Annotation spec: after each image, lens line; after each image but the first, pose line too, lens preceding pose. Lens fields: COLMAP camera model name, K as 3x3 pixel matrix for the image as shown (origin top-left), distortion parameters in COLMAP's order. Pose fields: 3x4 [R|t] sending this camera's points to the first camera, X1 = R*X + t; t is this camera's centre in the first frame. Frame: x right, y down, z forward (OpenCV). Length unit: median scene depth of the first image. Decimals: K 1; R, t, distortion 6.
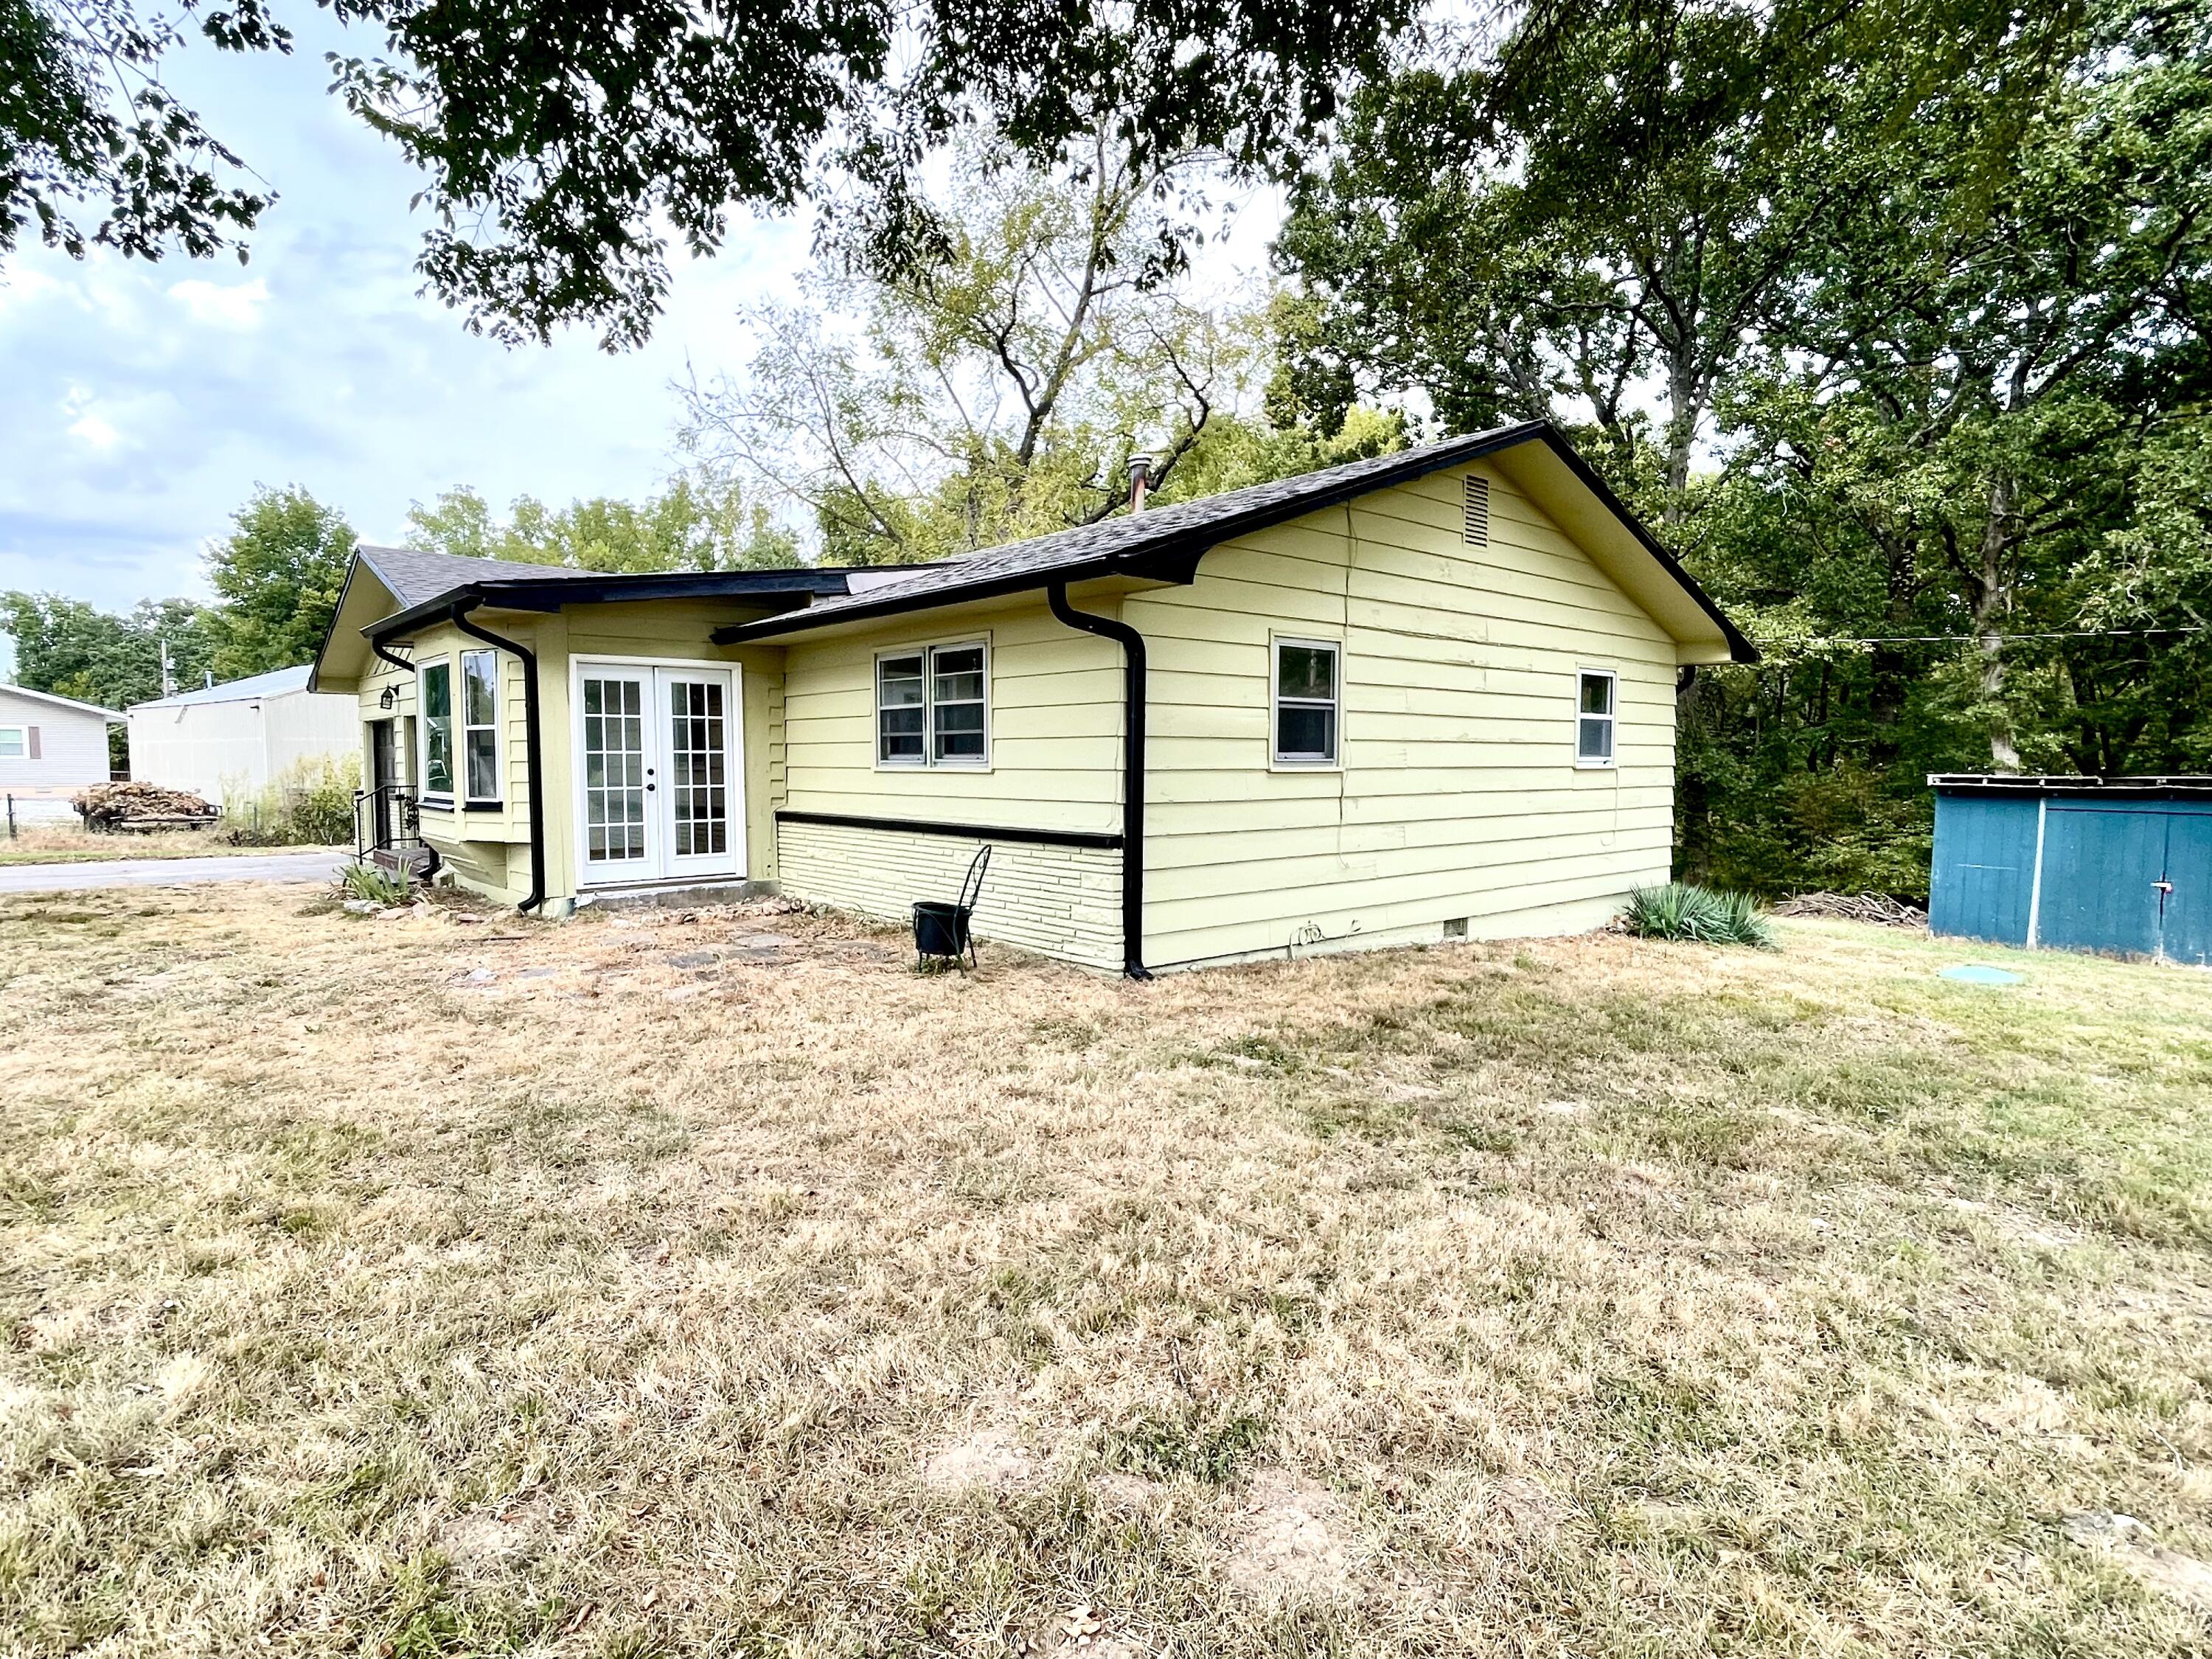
lens RADIAL K [[1148.4, 0, 1102.1], [0, 1148.4, 836.9], [0, 0, 1]] dist [0.015358, 0.000070]
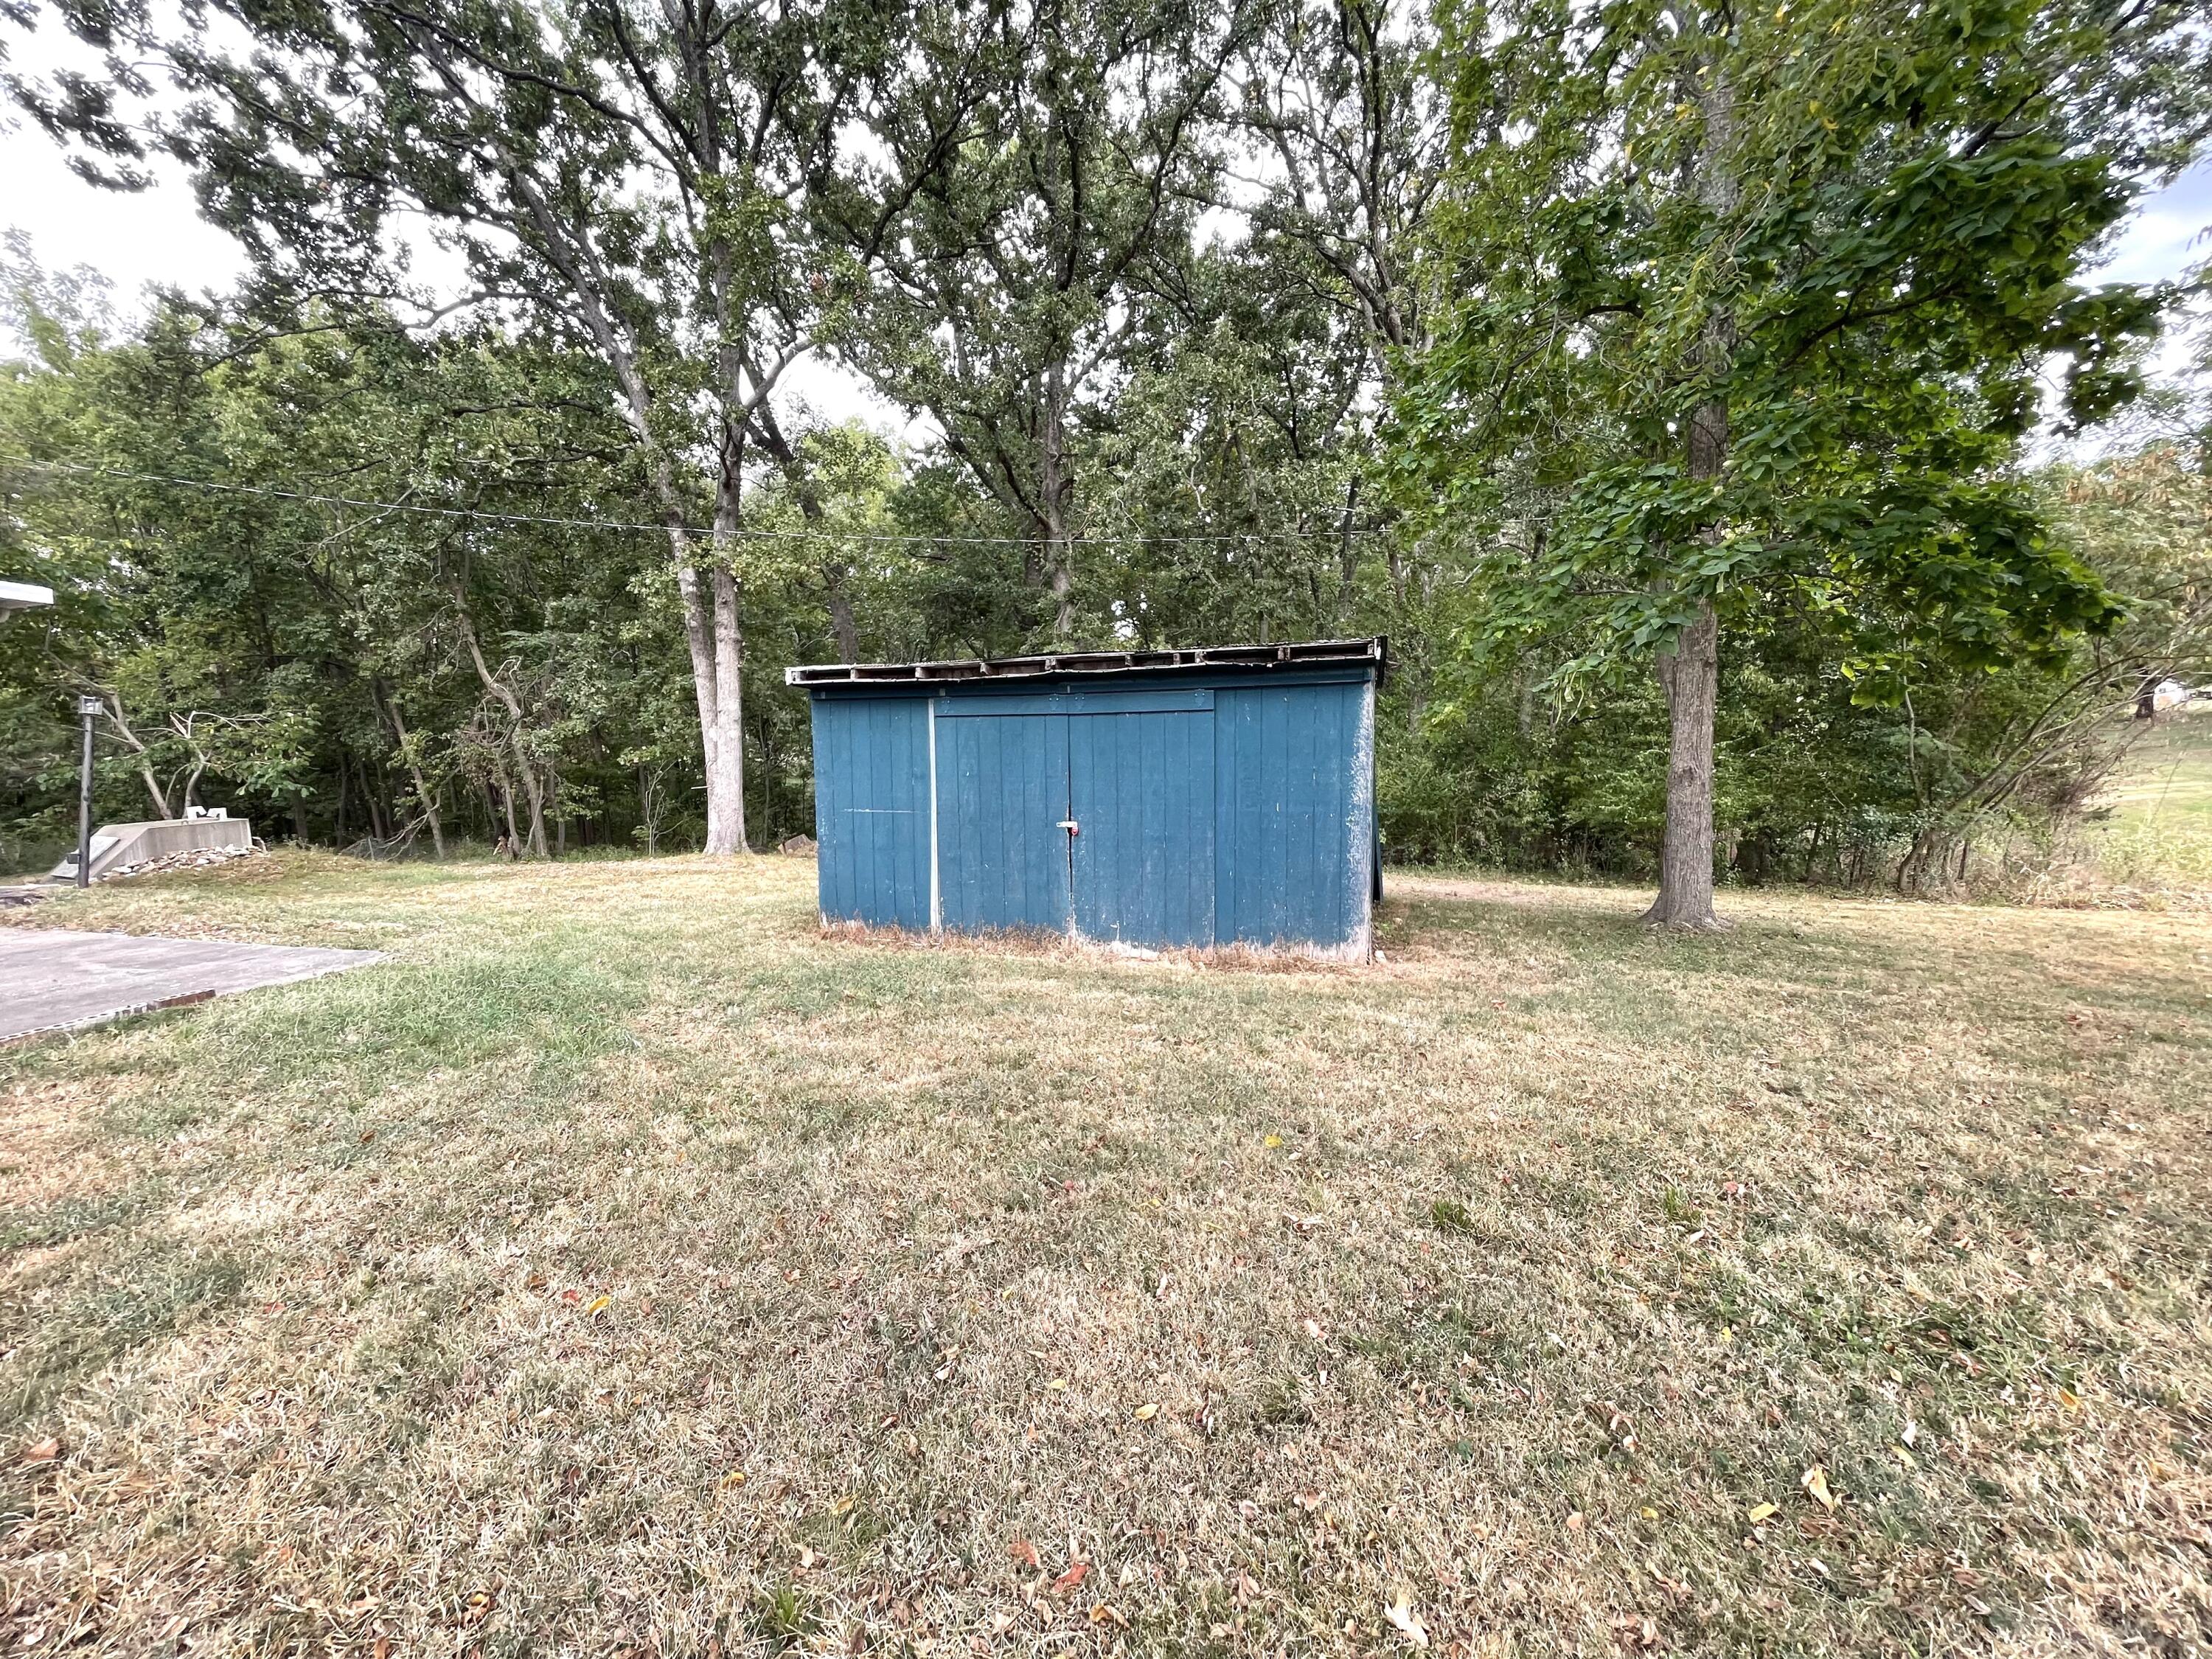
lens RADIAL K [[878.6, 0, 1113.6], [0, 878.6, 825.8], [0, 0, 1]] dist [-0.000195, 0.000249]
pose [[0.836268, -0.080425, 0.542390, 0.657682], [0.061937, 0.996709, 0.052295, 0.017611], [-0.544811, -0.010138, 0.838498, 0.565984]]
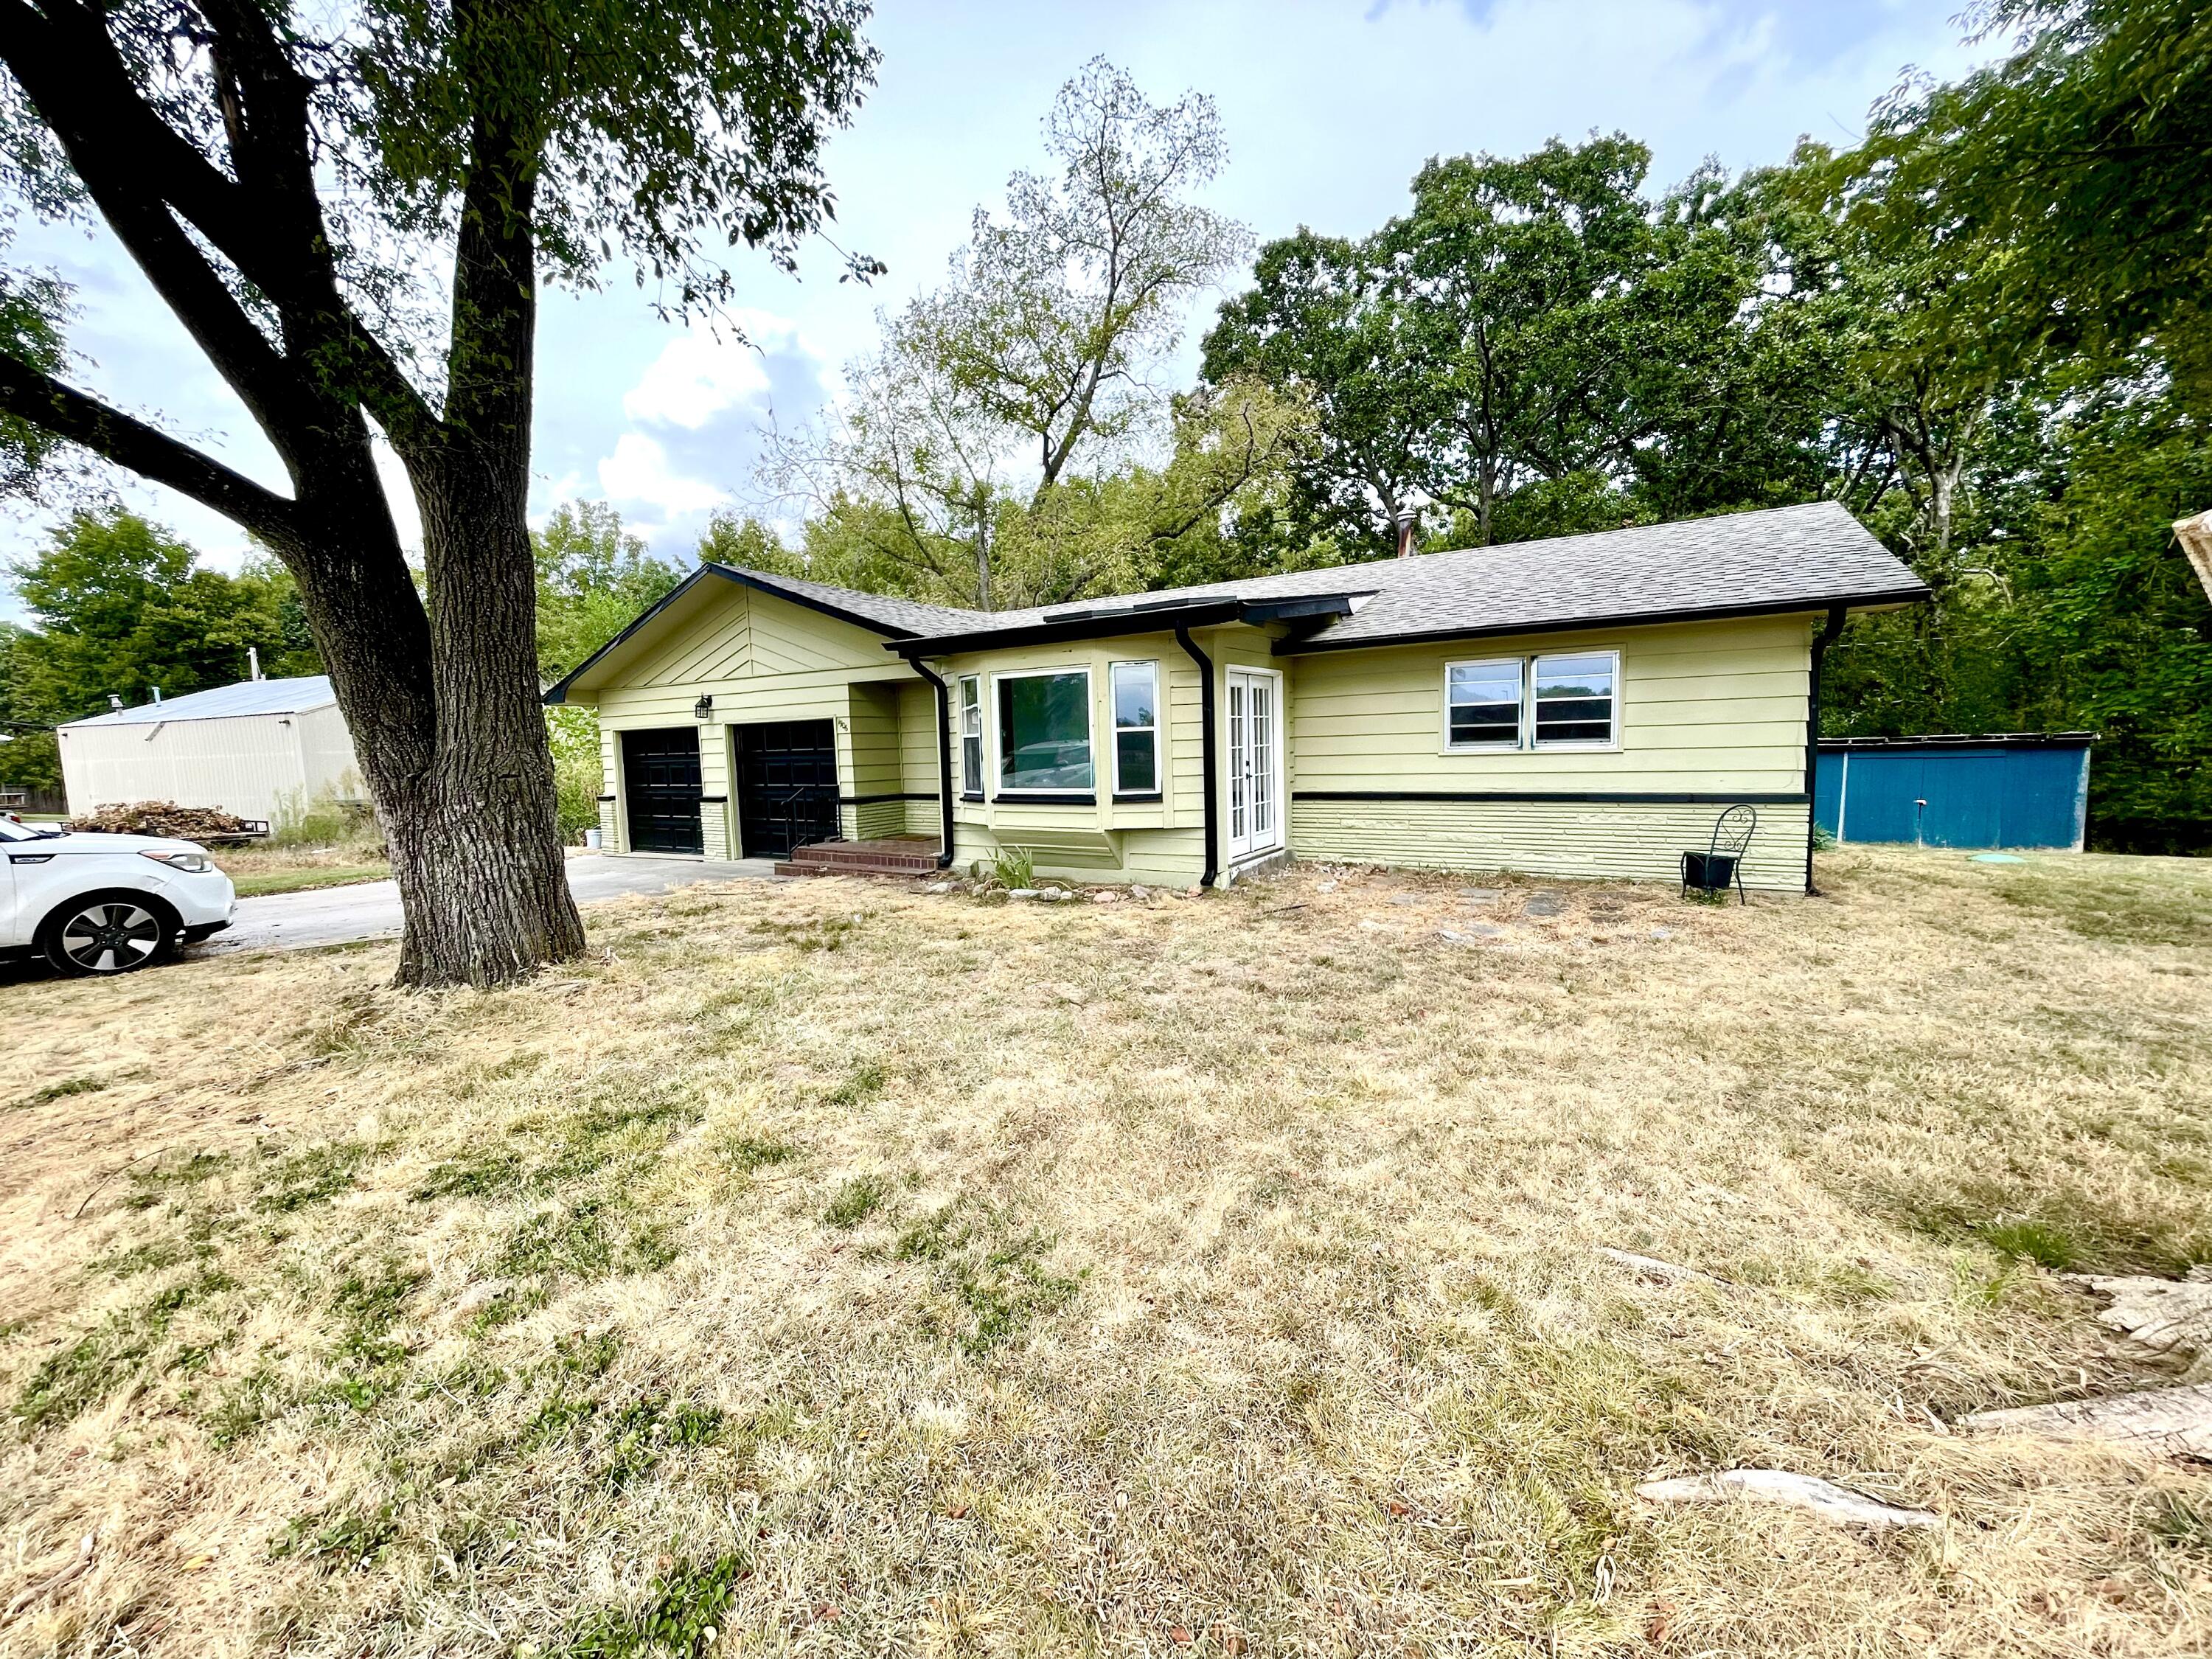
lens RADIAL K [[878.6, 0, 1098.2], [0, 878.6, 821.4], [0, 0, 1]] dist [-0.000195, 0.000249]
pose [[0.956924, -0.054410, 0.285194, -0.574165], [0.049385, 0.998472, 0.024787, -0.019159], [-0.286107, -0.009635, 0.958149, 0.126858]]
